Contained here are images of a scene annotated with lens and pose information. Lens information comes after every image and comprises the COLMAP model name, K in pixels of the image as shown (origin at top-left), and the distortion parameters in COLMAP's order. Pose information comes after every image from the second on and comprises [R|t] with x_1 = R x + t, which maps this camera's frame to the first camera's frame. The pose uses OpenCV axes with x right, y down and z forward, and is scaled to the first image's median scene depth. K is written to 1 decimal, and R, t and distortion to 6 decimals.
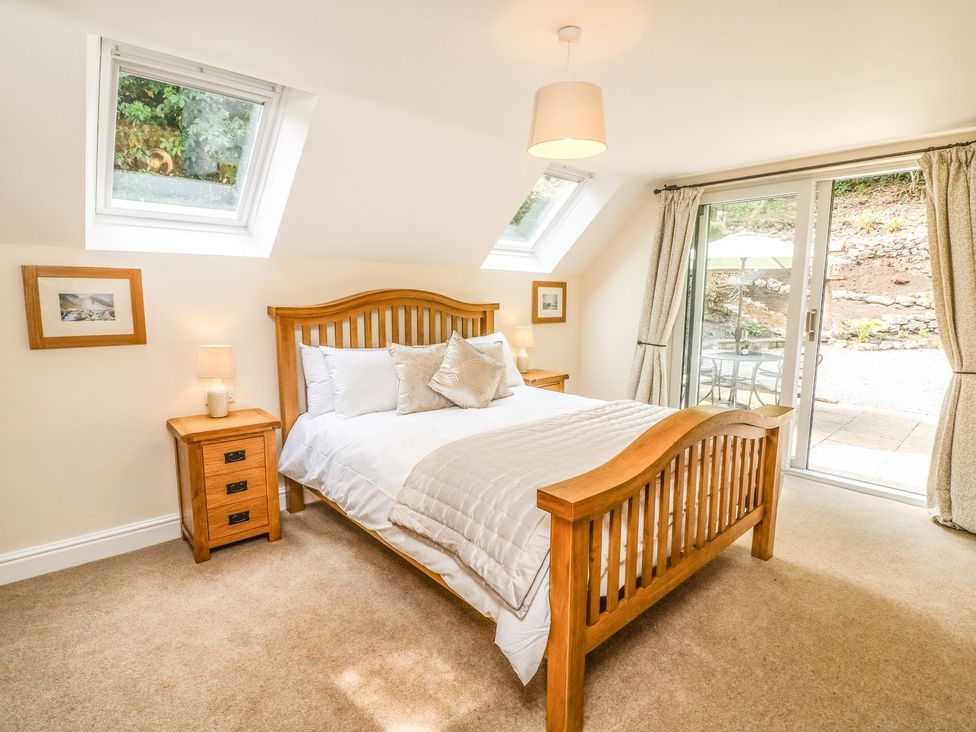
lens RADIAL K [[515.3, 0, 490.7], [0, 515.3, 365.0], [0, 0, 1]] dist [0.012640, -0.002837]
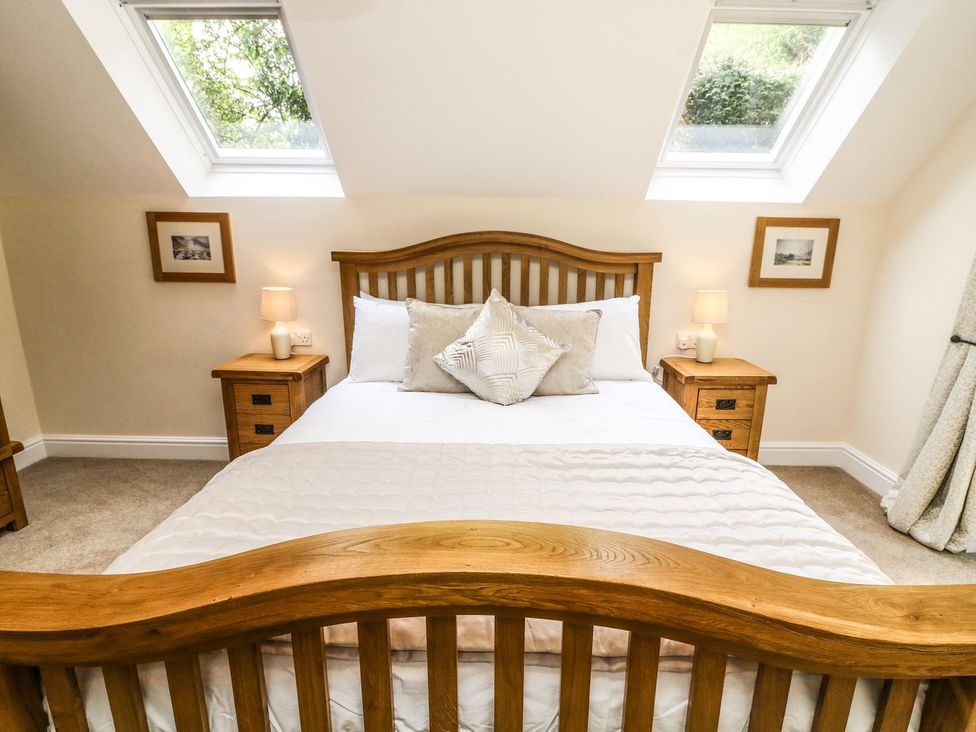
lens RADIAL K [[515.3, 0, 487.8], [0, 515.3, 363.8], [0, 0, 1]] dist [0.012640, -0.002837]
pose [[0.733780, 0.161143, -0.660000, 0.425628], [-0.097873, 0.986403, 0.132022, -0.060796], [0.672300, -0.032279, 0.739574, 0.480528]]
